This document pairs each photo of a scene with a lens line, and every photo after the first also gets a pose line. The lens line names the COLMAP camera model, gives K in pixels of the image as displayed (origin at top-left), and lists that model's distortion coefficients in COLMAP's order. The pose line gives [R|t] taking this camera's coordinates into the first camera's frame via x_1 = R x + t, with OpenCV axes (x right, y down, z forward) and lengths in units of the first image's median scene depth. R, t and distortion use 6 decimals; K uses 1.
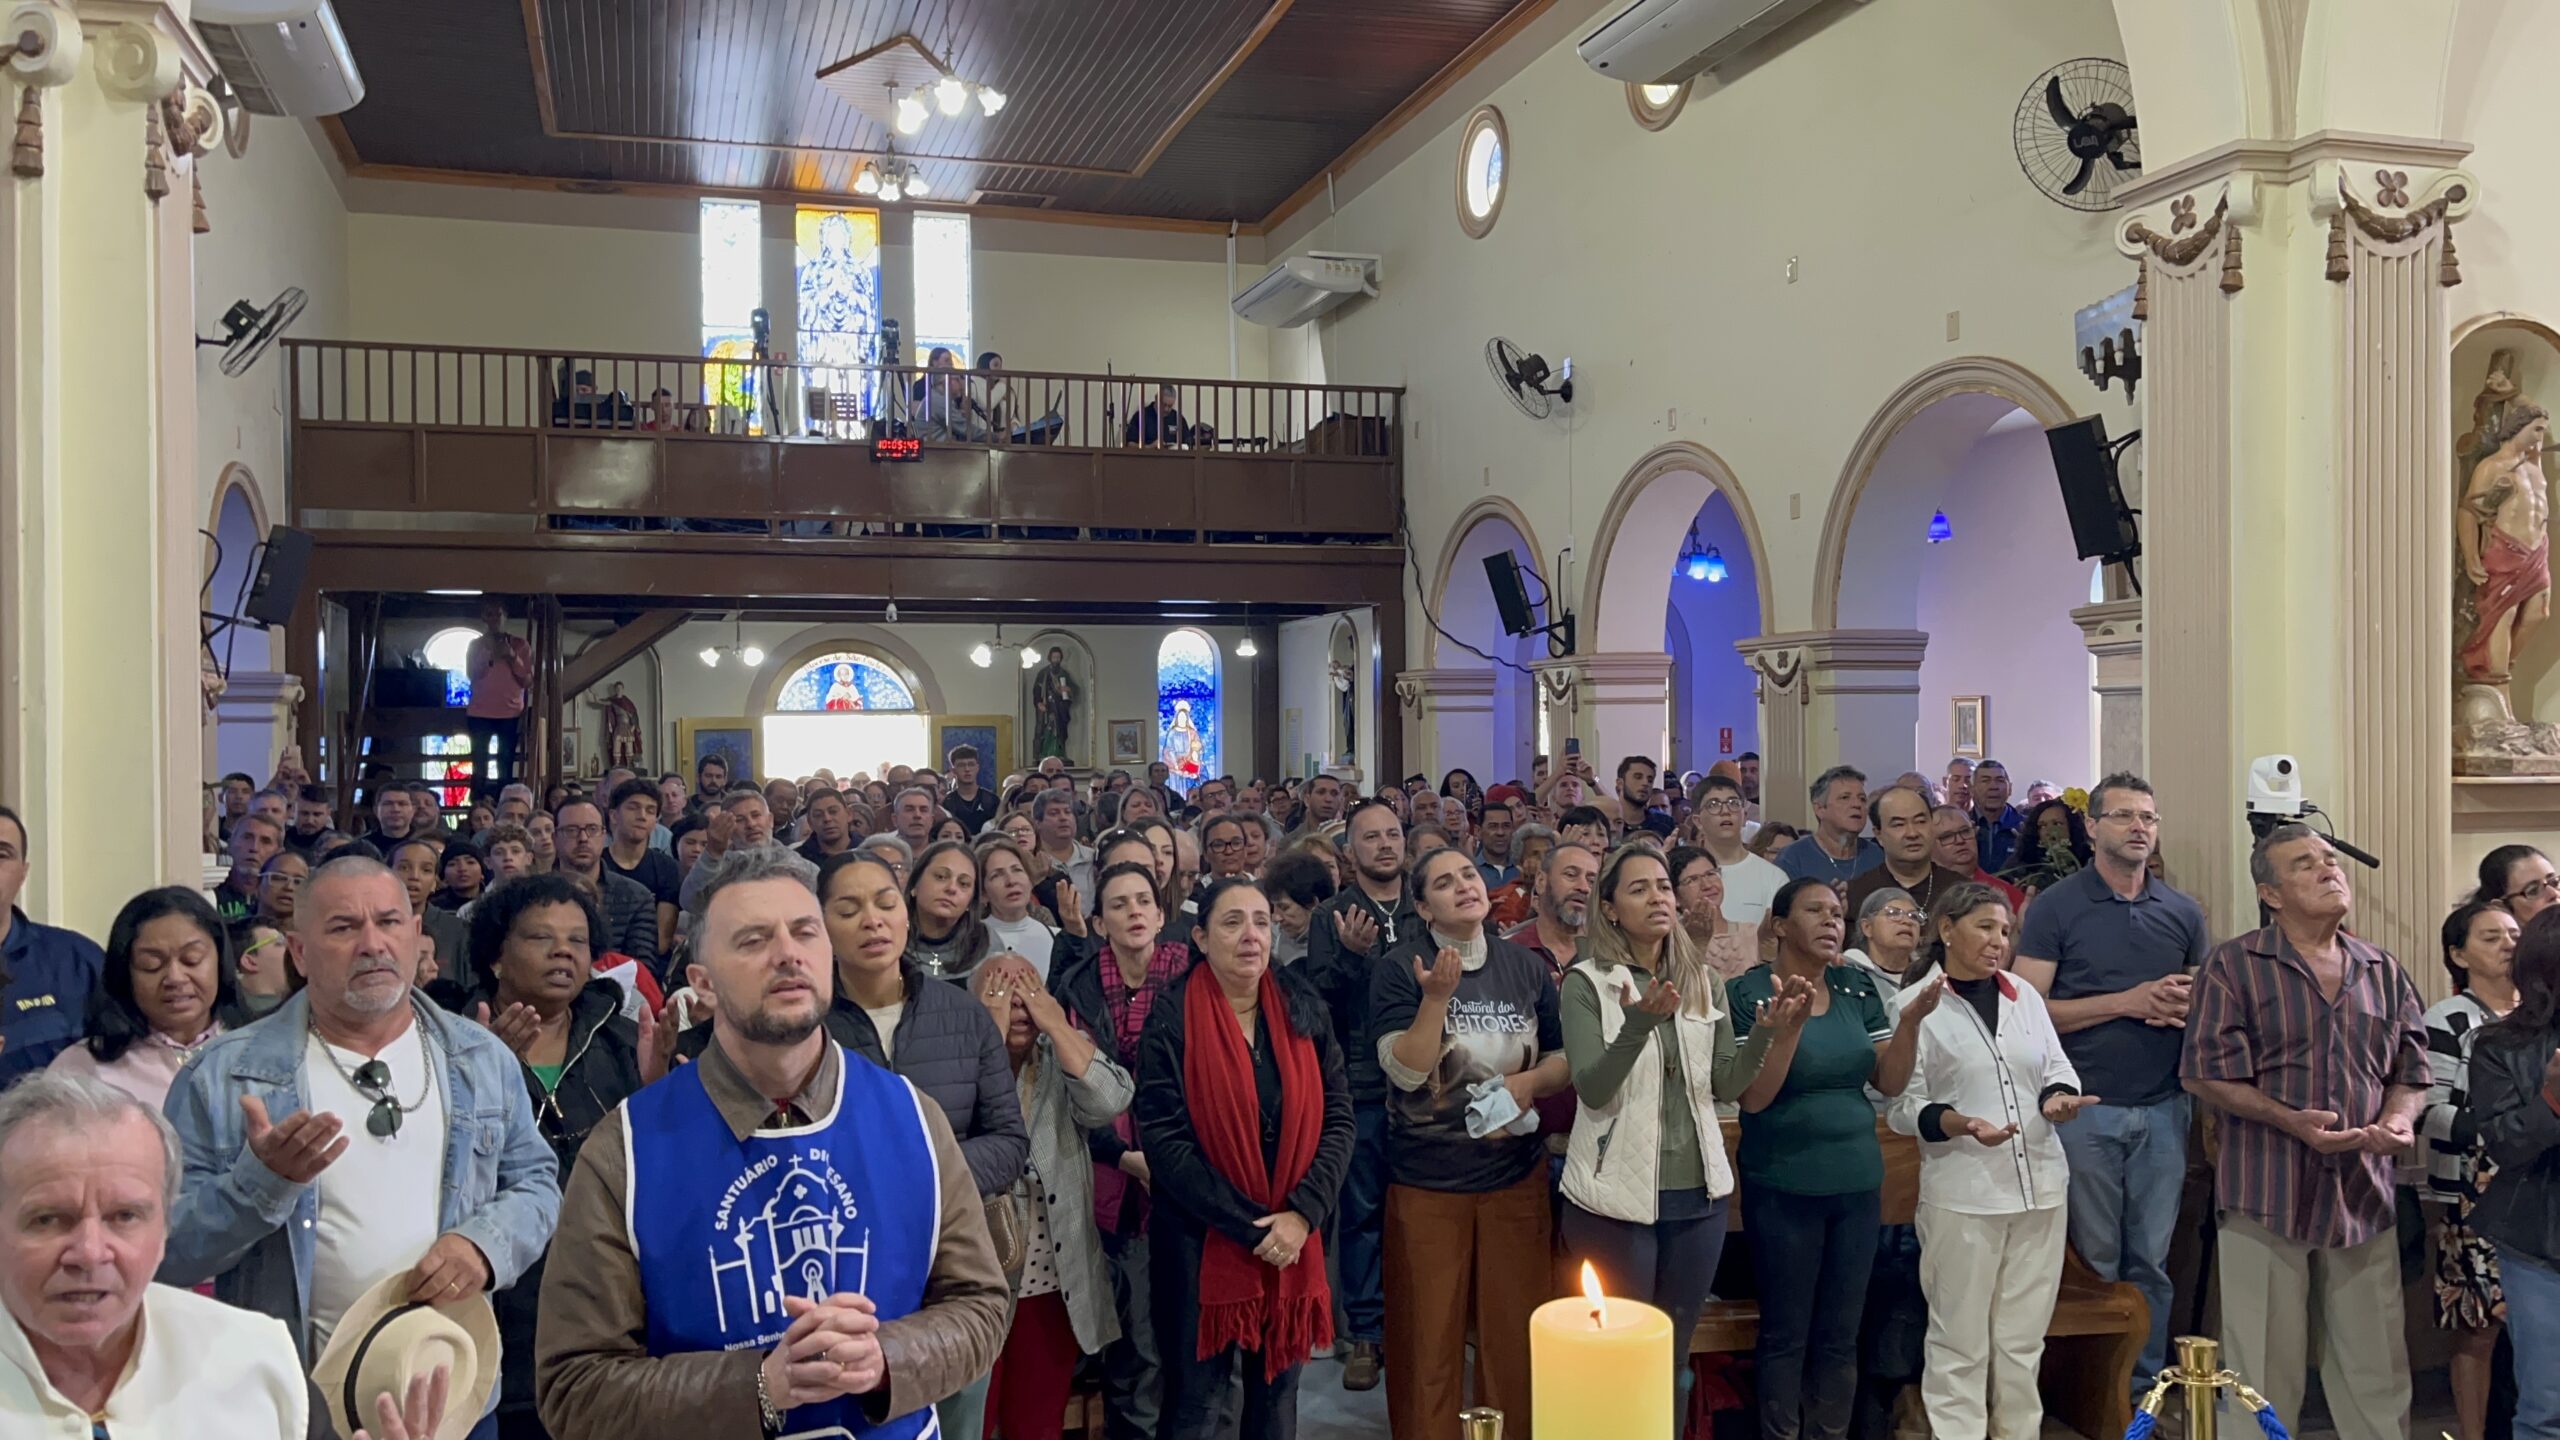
lens RADIAL K [[2136.7, 0, 1290.0], [0, 2136.7, 757.2], [0, 0, 1]] dist [0.031919, 0.009582]
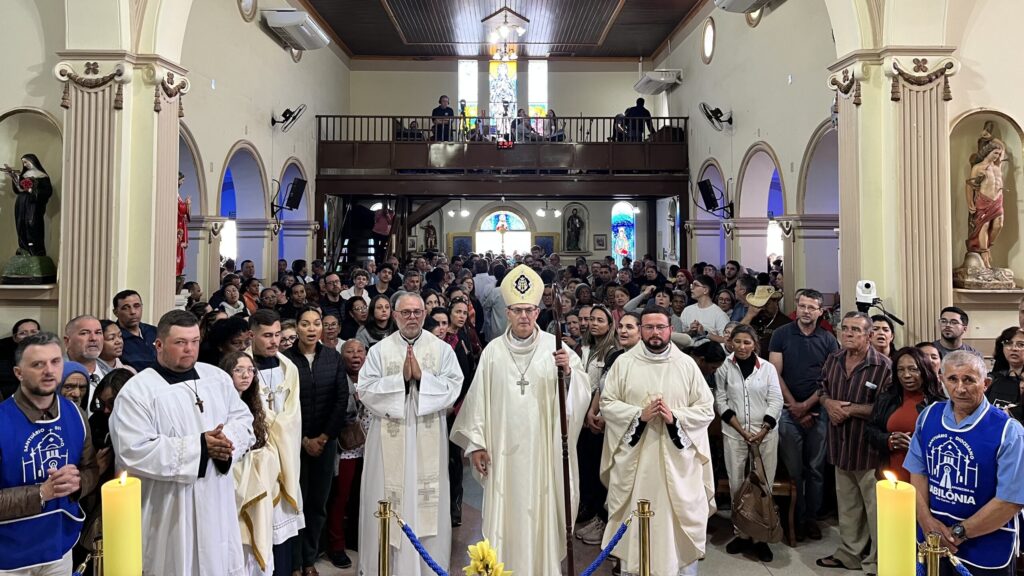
lens RADIAL K [[773.6, 0, 518.7], [0, 773.6, 193.5], [0, 0, 1]] dist [0.027382, -0.018978]
pose [[0.964206, -0.003884, -0.265125, 0.132112], [-0.010641, 0.998520, -0.053326, -0.023315], [0.264940, 0.054239, 0.962738, -0.016538]]
